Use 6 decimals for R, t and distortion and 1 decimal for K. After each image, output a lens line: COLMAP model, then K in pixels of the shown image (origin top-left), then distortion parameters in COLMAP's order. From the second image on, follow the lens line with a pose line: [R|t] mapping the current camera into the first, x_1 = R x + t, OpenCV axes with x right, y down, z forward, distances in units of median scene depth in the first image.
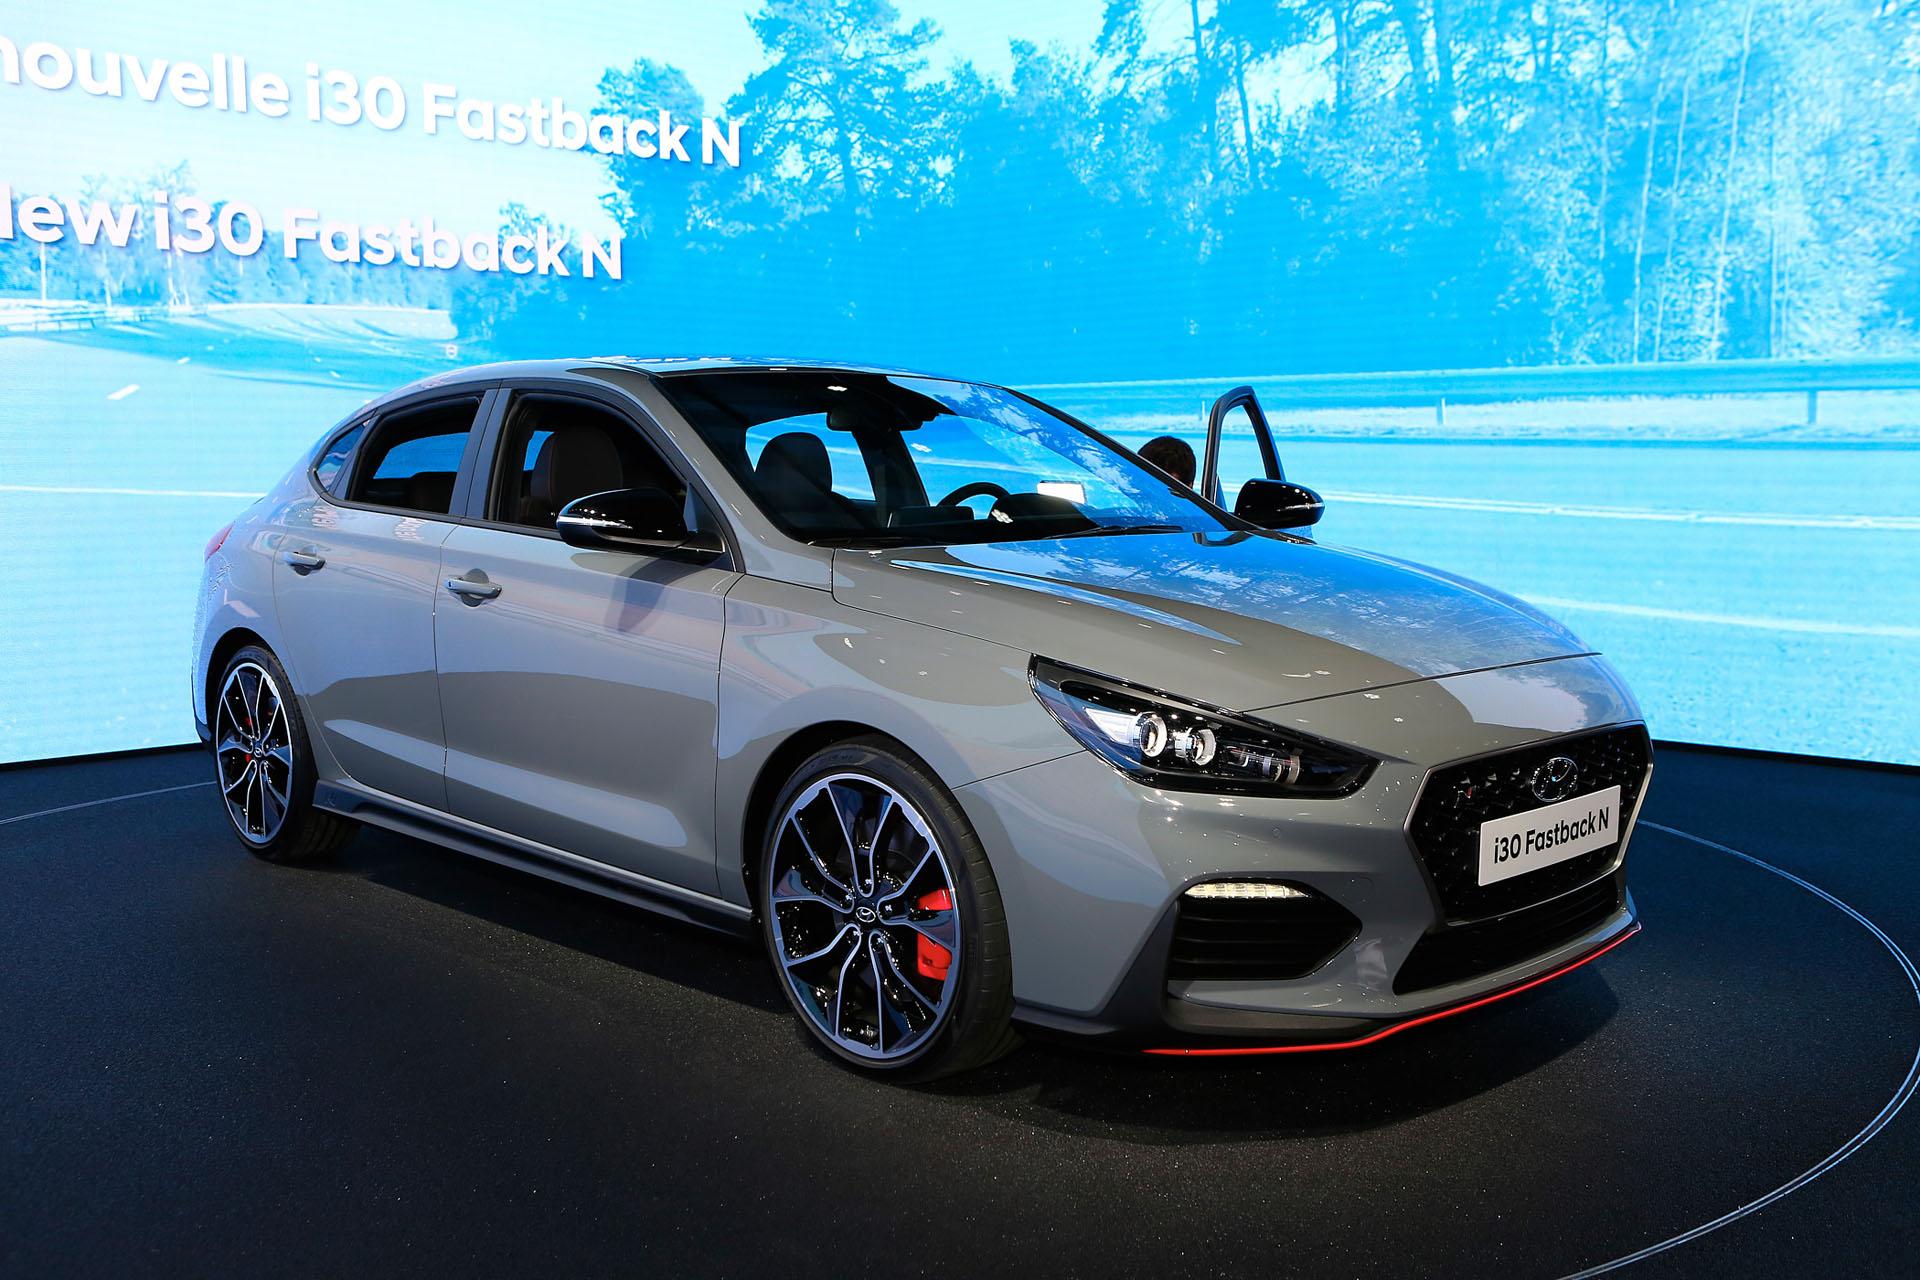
lens RADIAL K [[1847.6, 0, 960.0], [0, 1847.6, 640.0], [0, 0, 1]] dist [-0.082752, 0.158119]
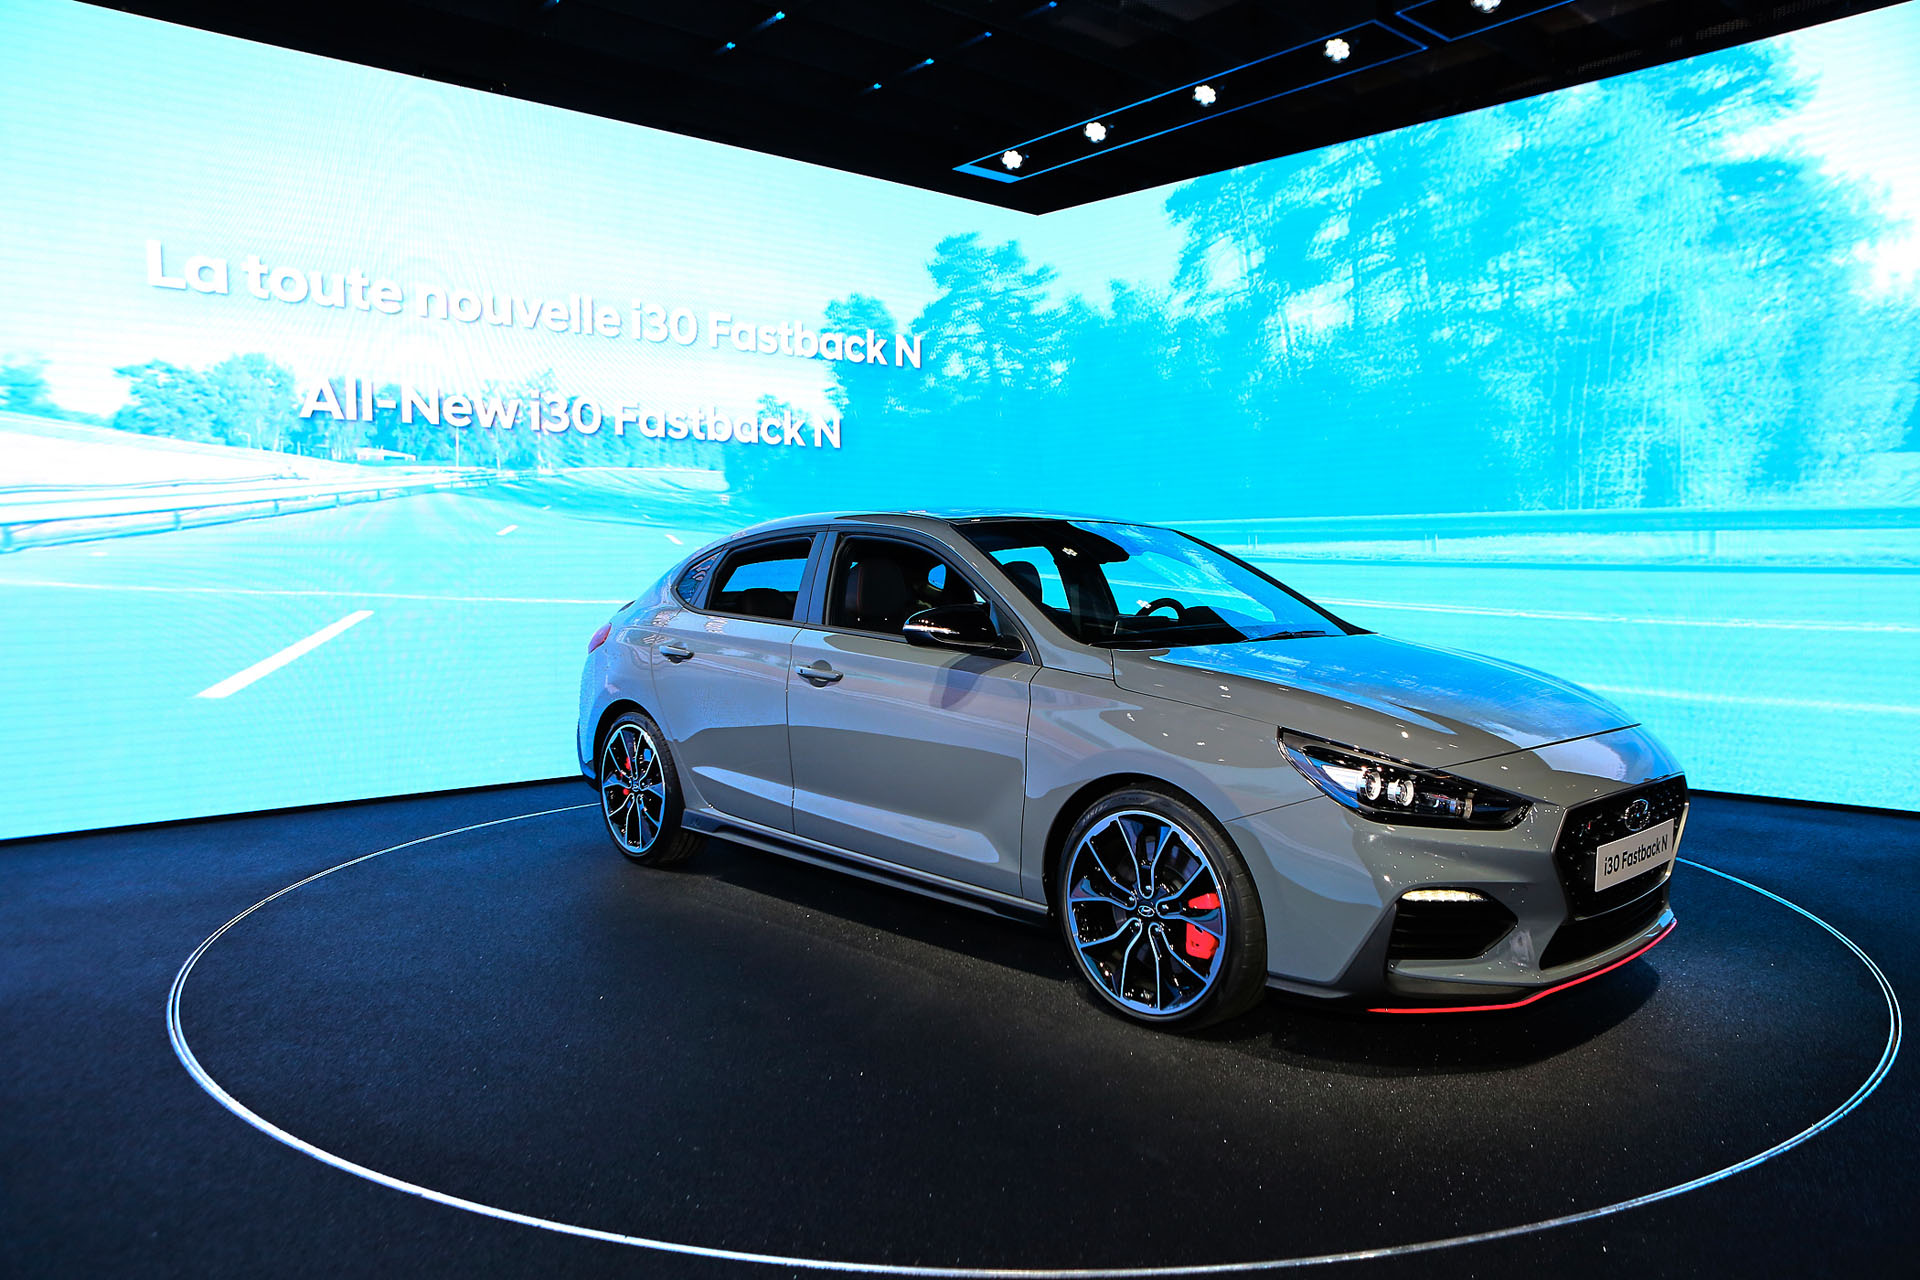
lens RADIAL K [[1327.2, 0, 955.8], [0, 1327.2, 657.5], [0, 0, 1]] dist [-0.105787, 0.090252]
pose [[0.999591, 0.001660, -0.028559, -0.078645], [-0.002548, 0.999514, -0.031070, -0.005753], [0.028494, 0.031130, 0.999109, -0.005476]]
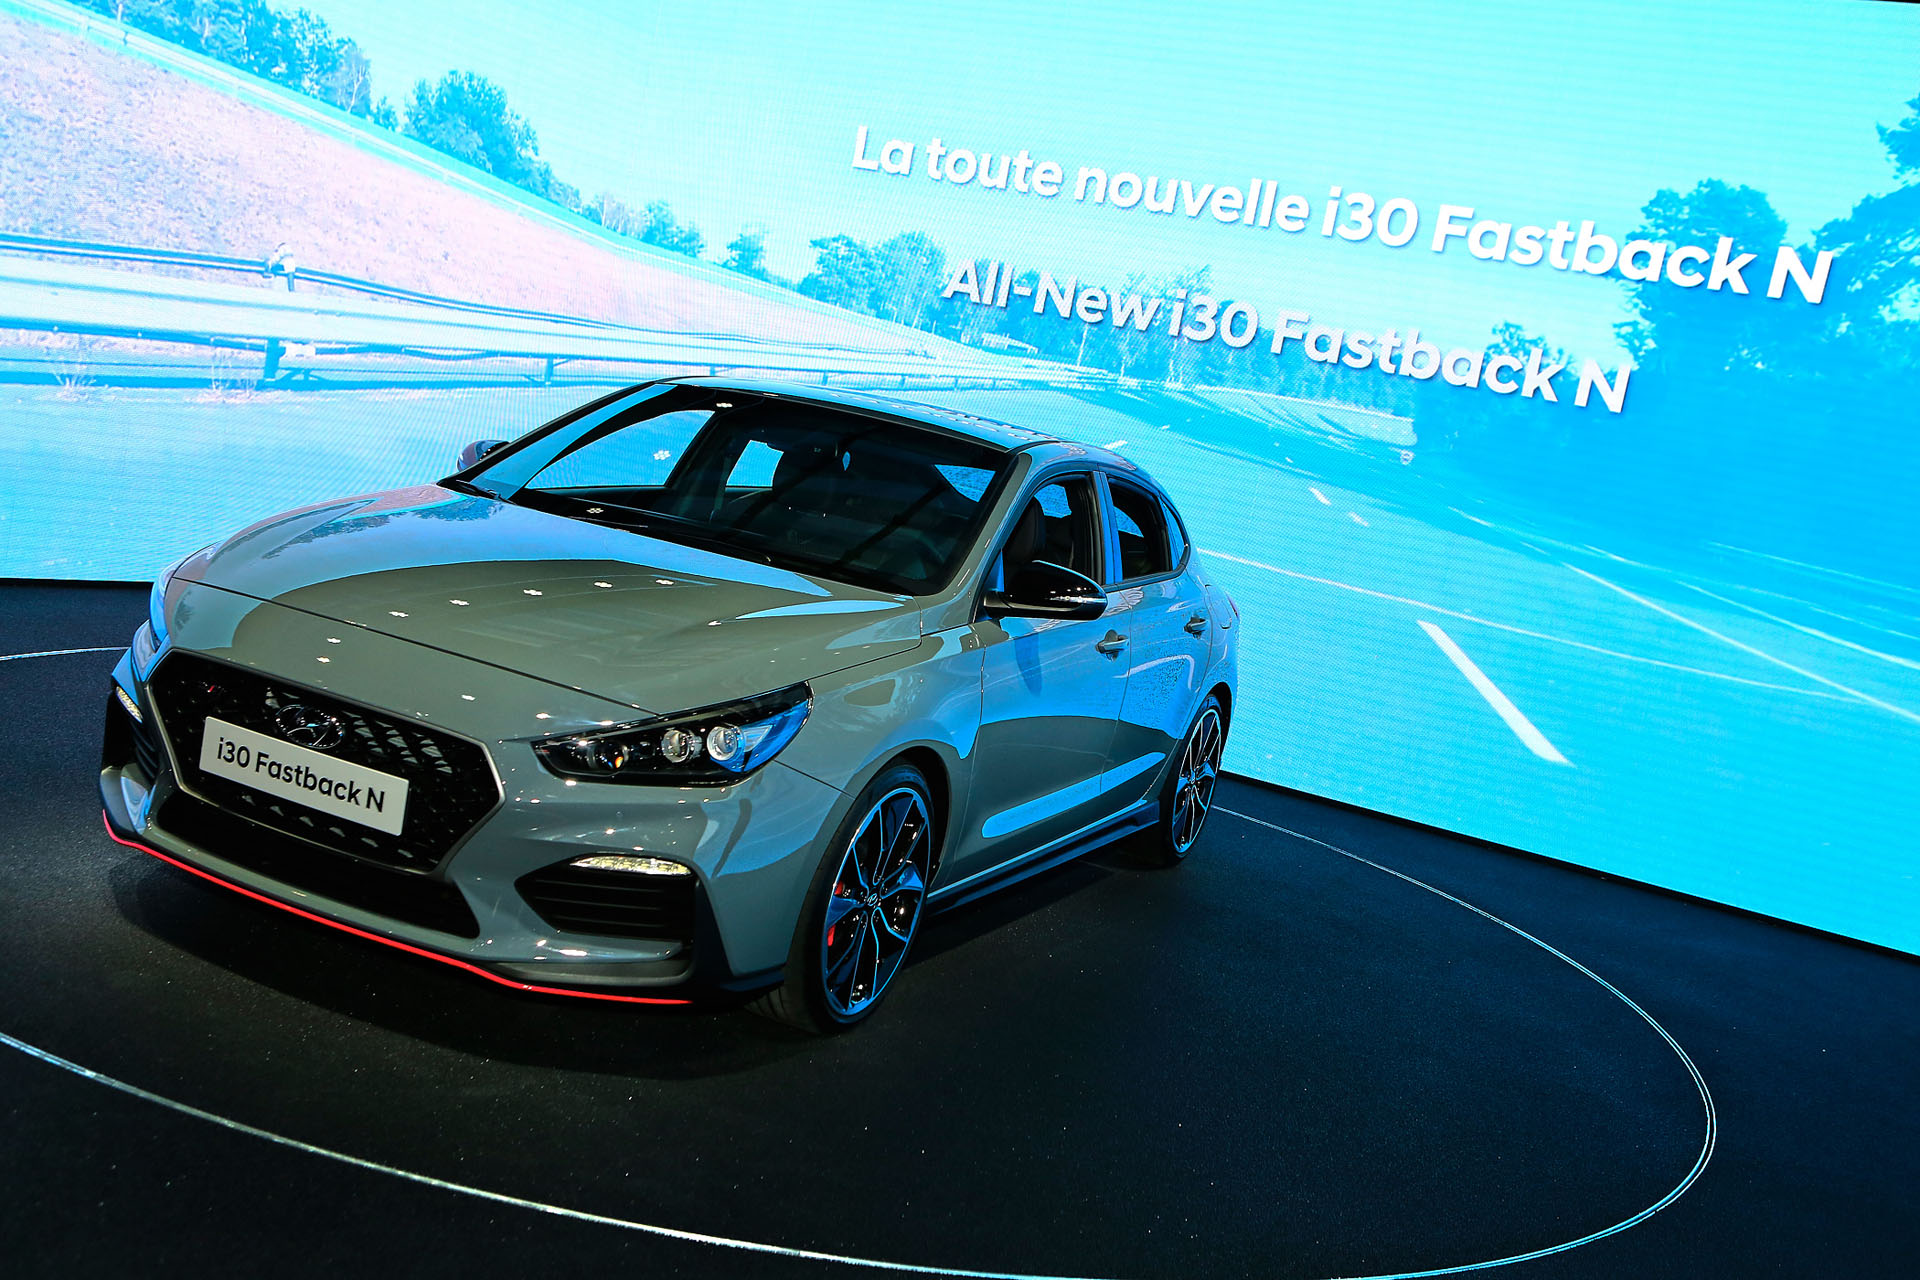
lens RADIAL K [[1893.0, 0, 960.0], [0, 1893.0, 640.0], [0, 0, 1]] dist [-0.063666, 0.133000]
pose [[0.376401, 0.187991, -0.907184, 0.684048], [-0.284523, 0.955332, 0.079917, -0.080252], [0.881685, 0.228034, 0.413075, 0.400868]]
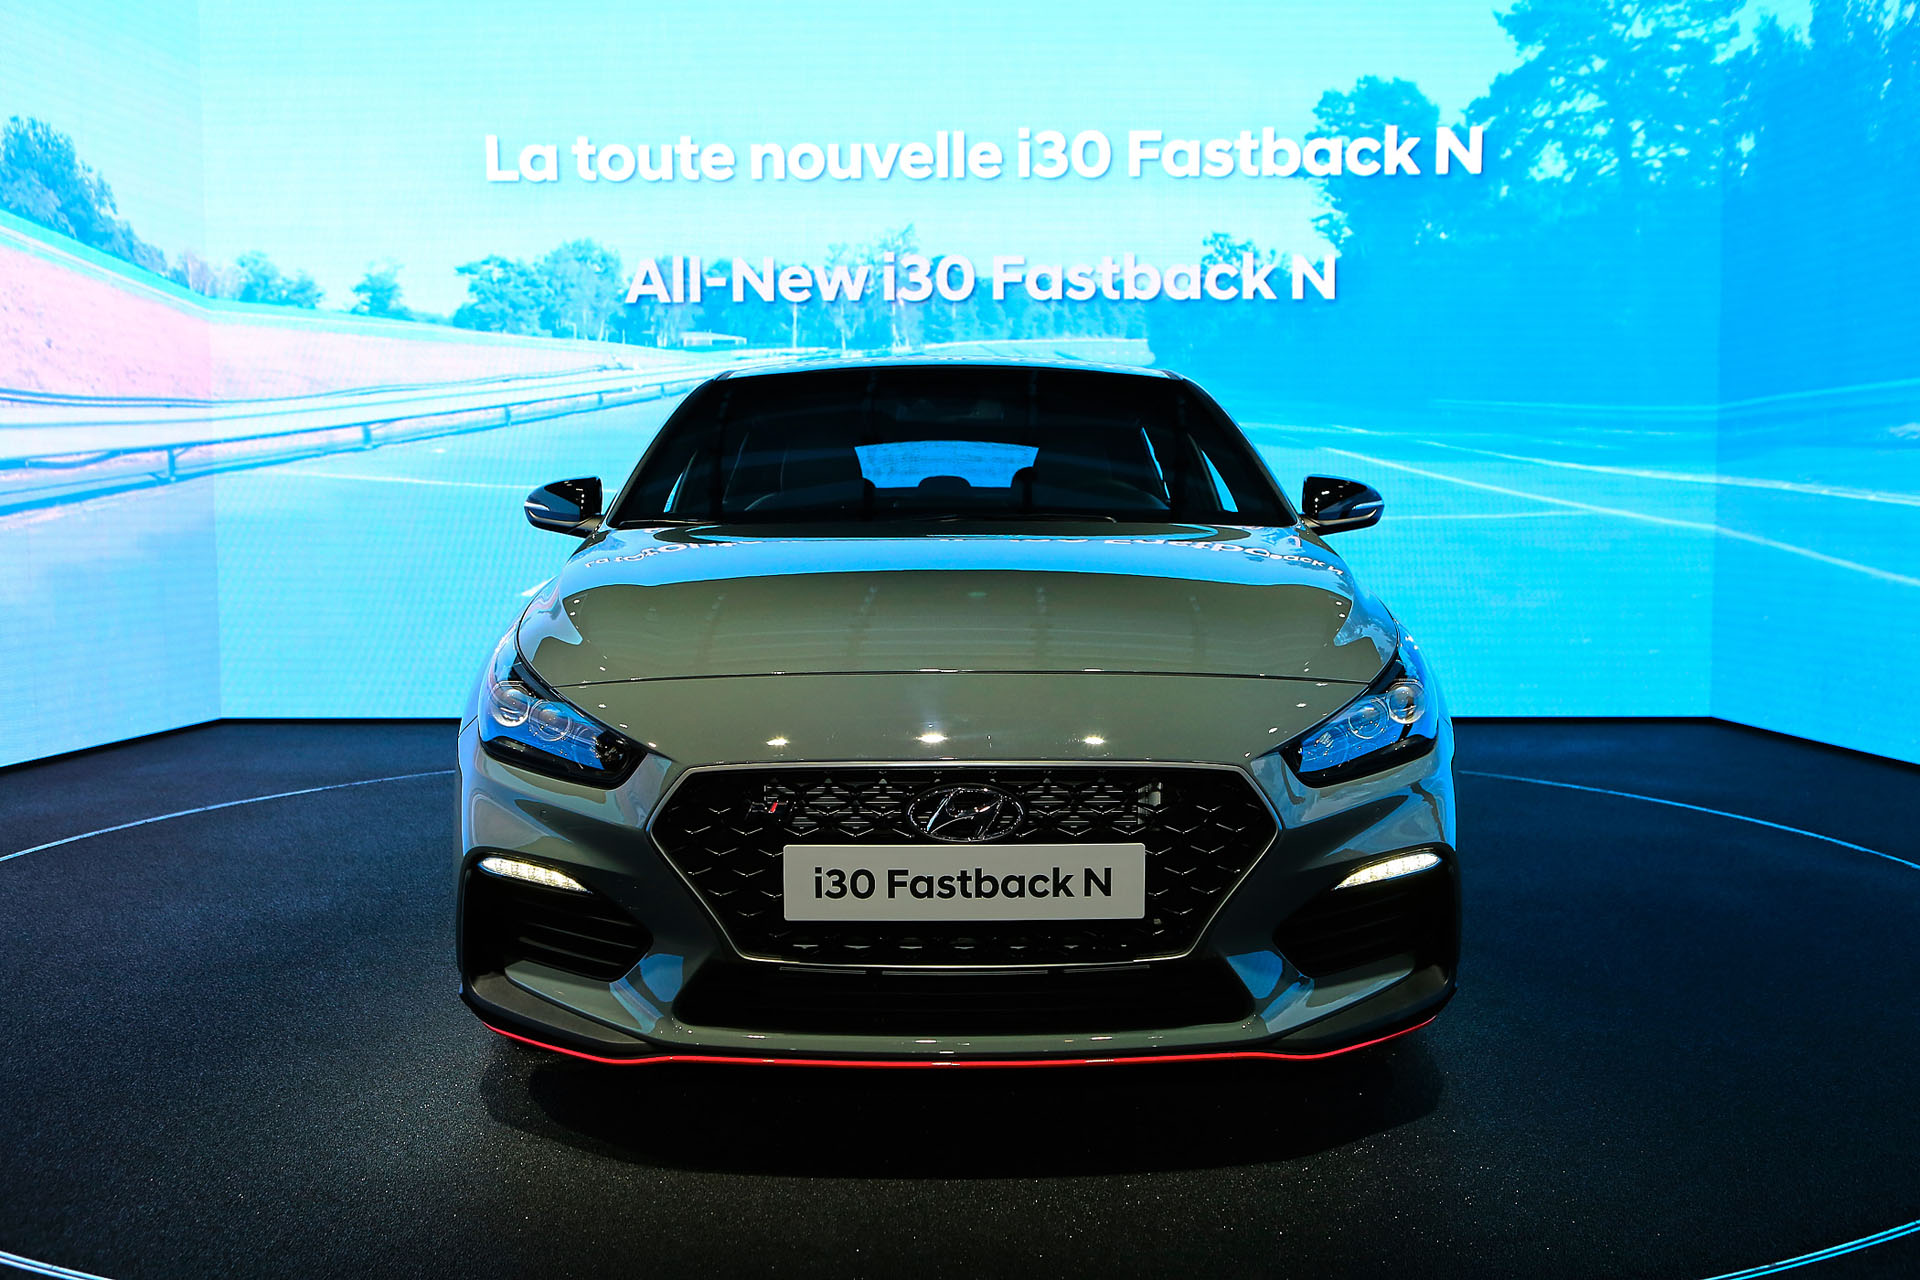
lens RADIAL K [[1756.2, 0, 960.0], [0, 1756.2, 640.0], [0, 0, 1]] dist [-0.082447, 0.140546]
pose [[0.729981, 0.054435, -0.681296, 0.387812], [-0.069220, 0.997586, 0.005539, -0.001842], [0.679953, 0.043116, 0.731987, 0.201932]]
